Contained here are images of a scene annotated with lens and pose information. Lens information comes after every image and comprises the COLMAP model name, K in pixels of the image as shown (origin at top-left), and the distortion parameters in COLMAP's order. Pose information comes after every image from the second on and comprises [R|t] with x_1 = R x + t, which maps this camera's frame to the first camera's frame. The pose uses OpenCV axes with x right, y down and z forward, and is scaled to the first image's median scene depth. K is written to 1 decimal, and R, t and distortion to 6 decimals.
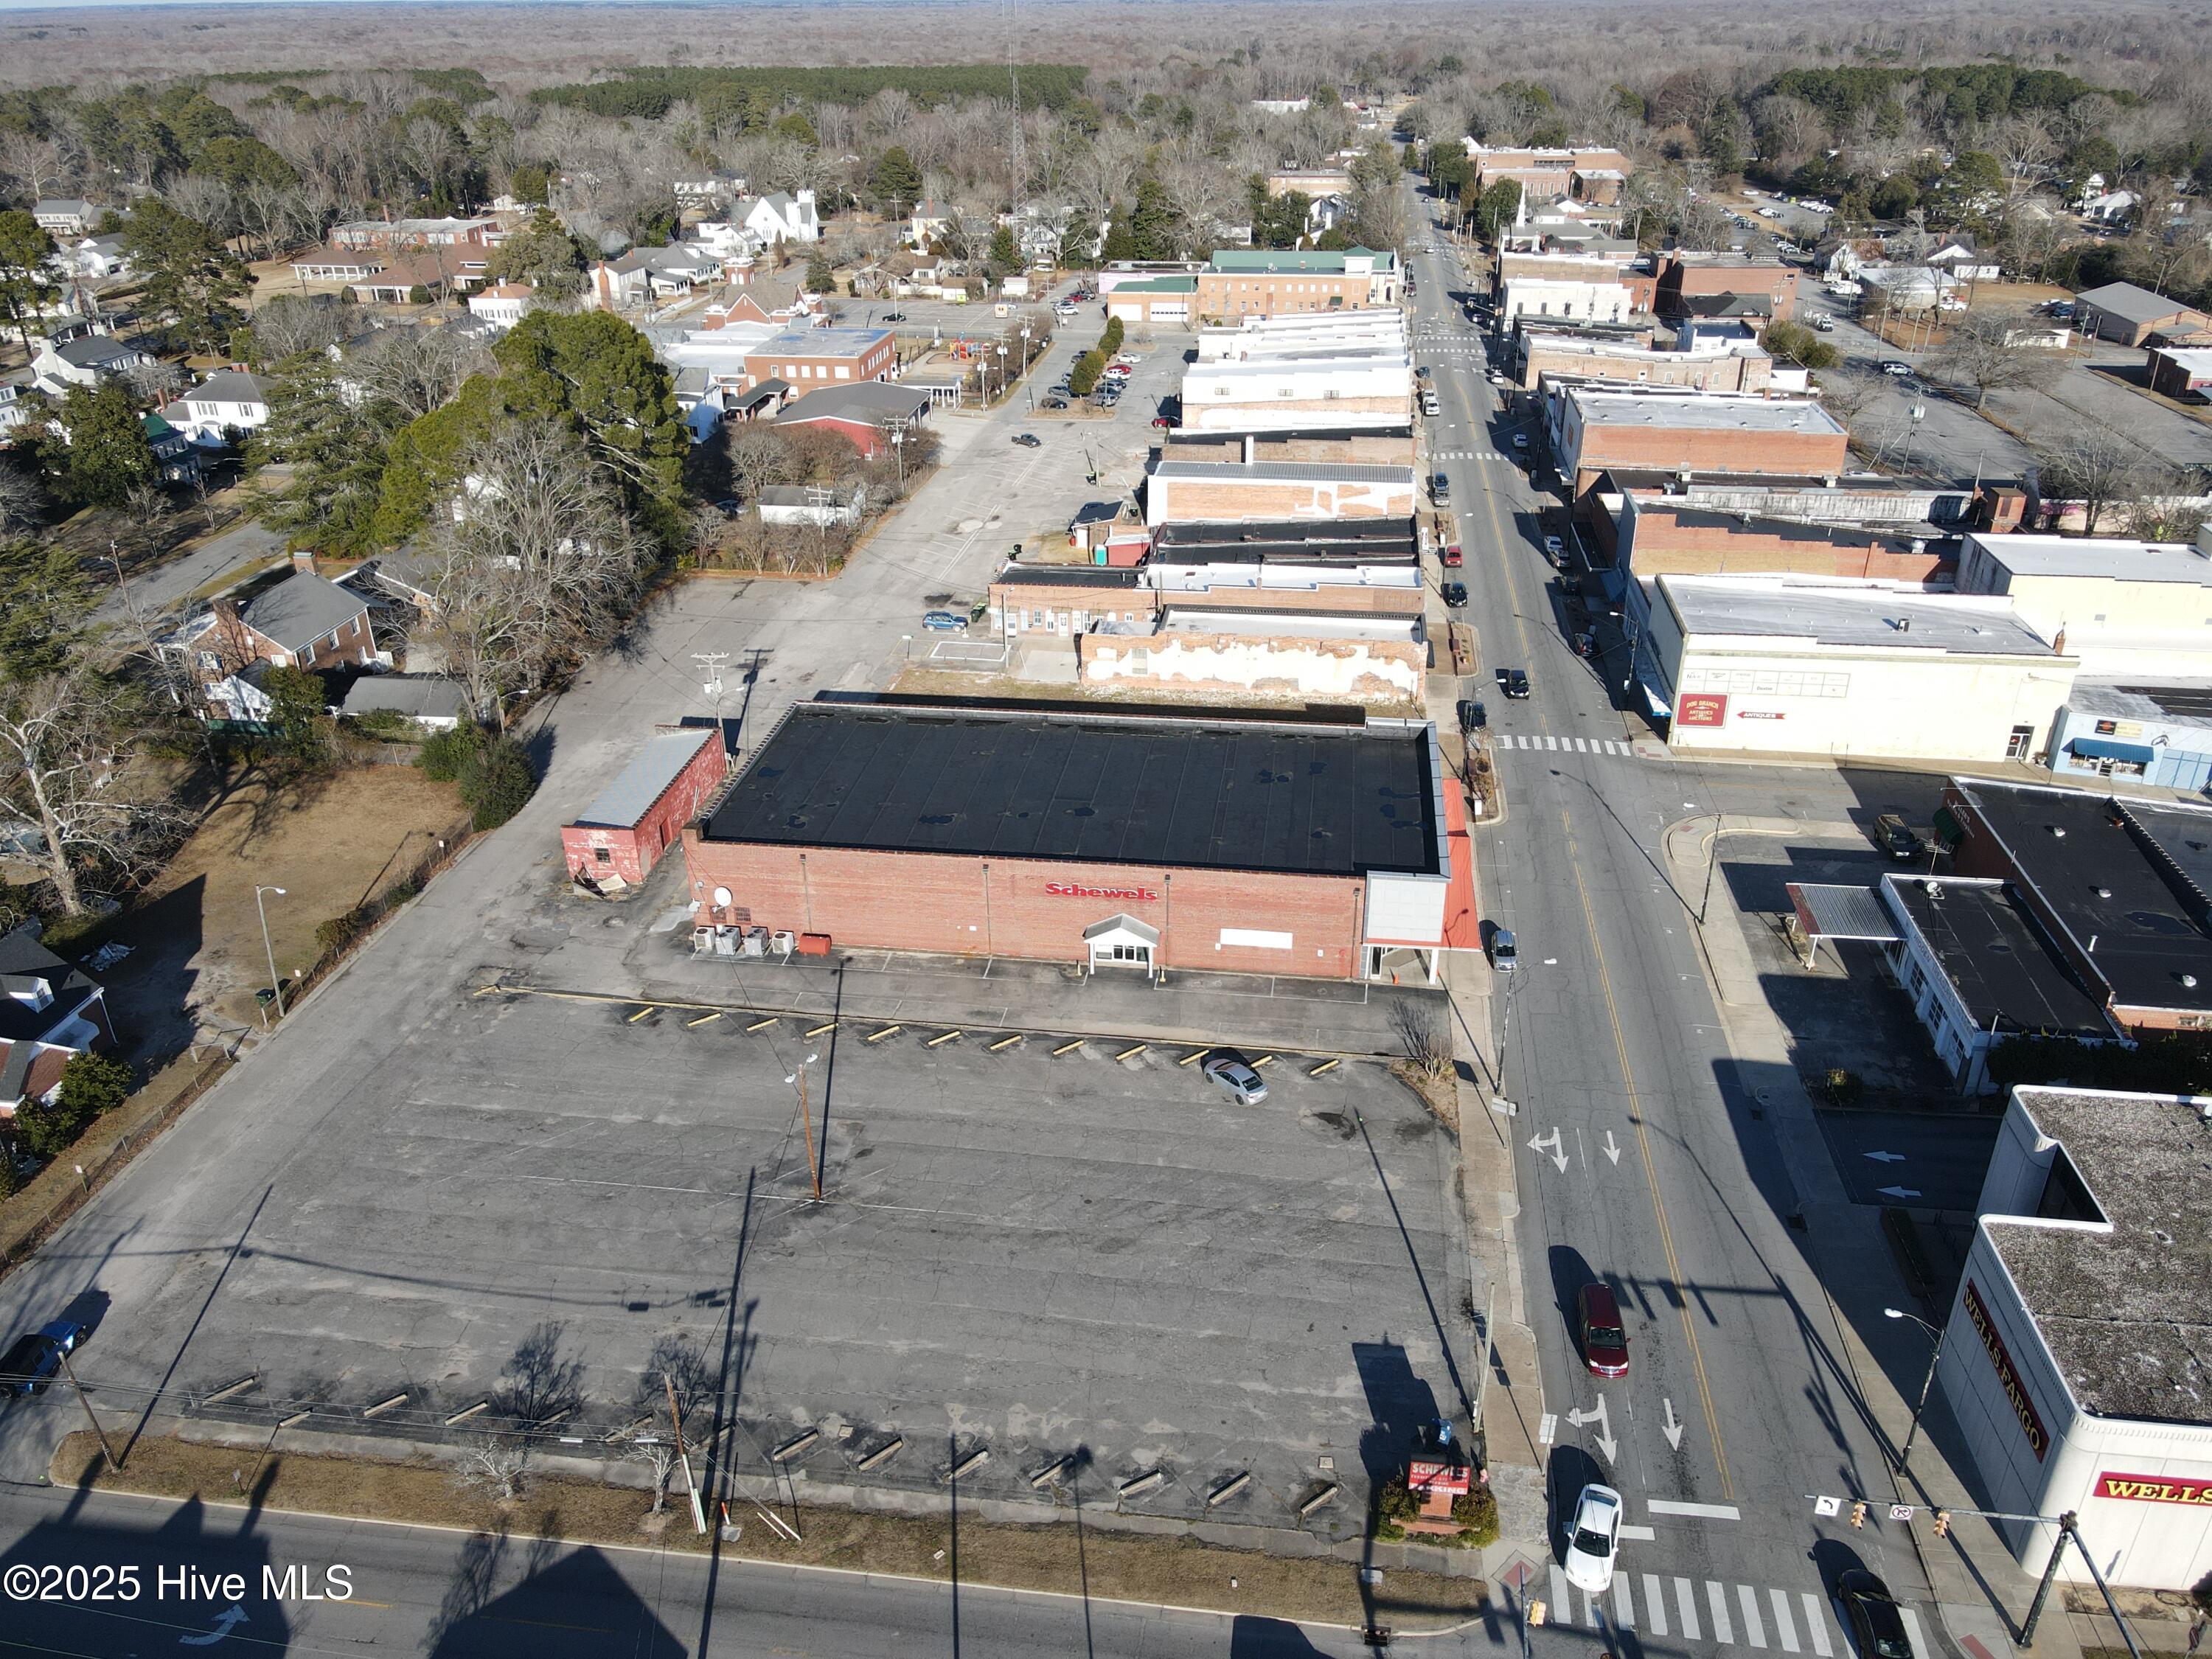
lens RADIAL K [[1641.5, 0, 1106.0], [0, 1641.5, 829.5], [0, 0, 1]] dist [-0.001858, 0.028186]
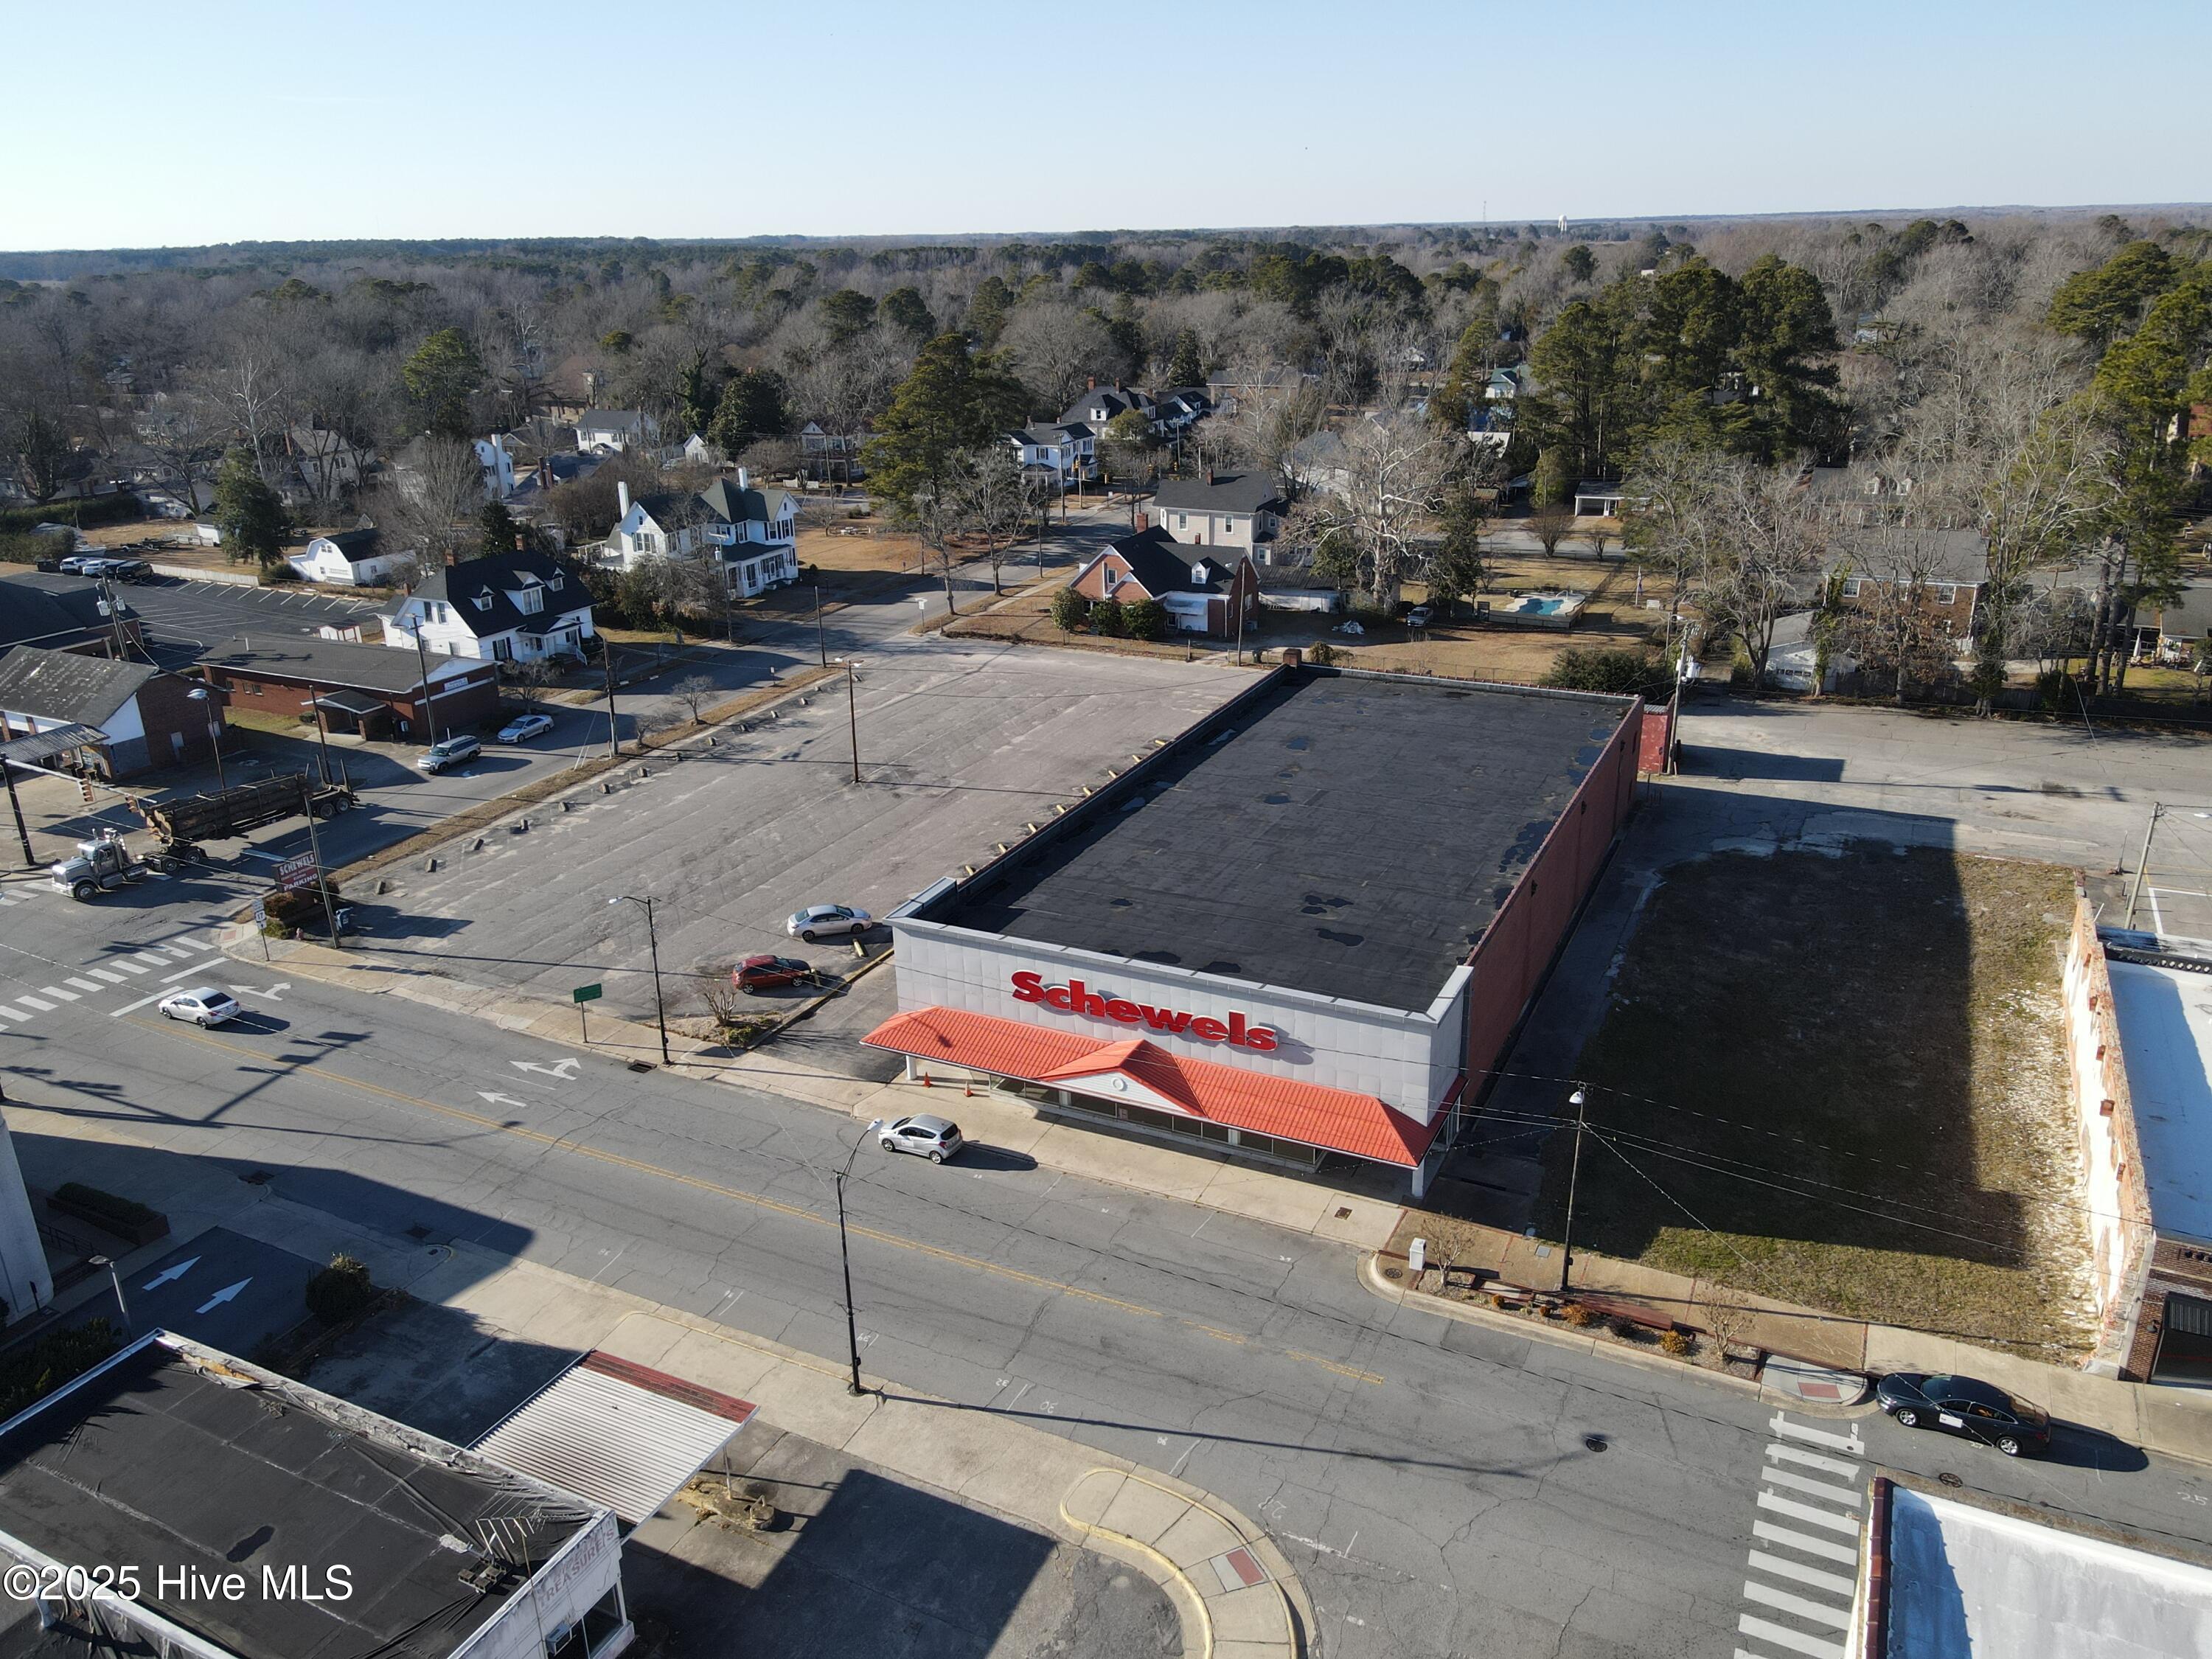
lens RADIAL K [[1584.3, 0, 1106.0], [0, 1584.3, 829.5], [0, 0, 1]] dist [0.001539, 0.000784]
pose [[-0.312191, 0.354408, -0.881437, 0.538282], [-0.415004, 0.783727, 0.462108, -0.248197], [0.854581, 0.510066, -0.097592, 0.795259]]
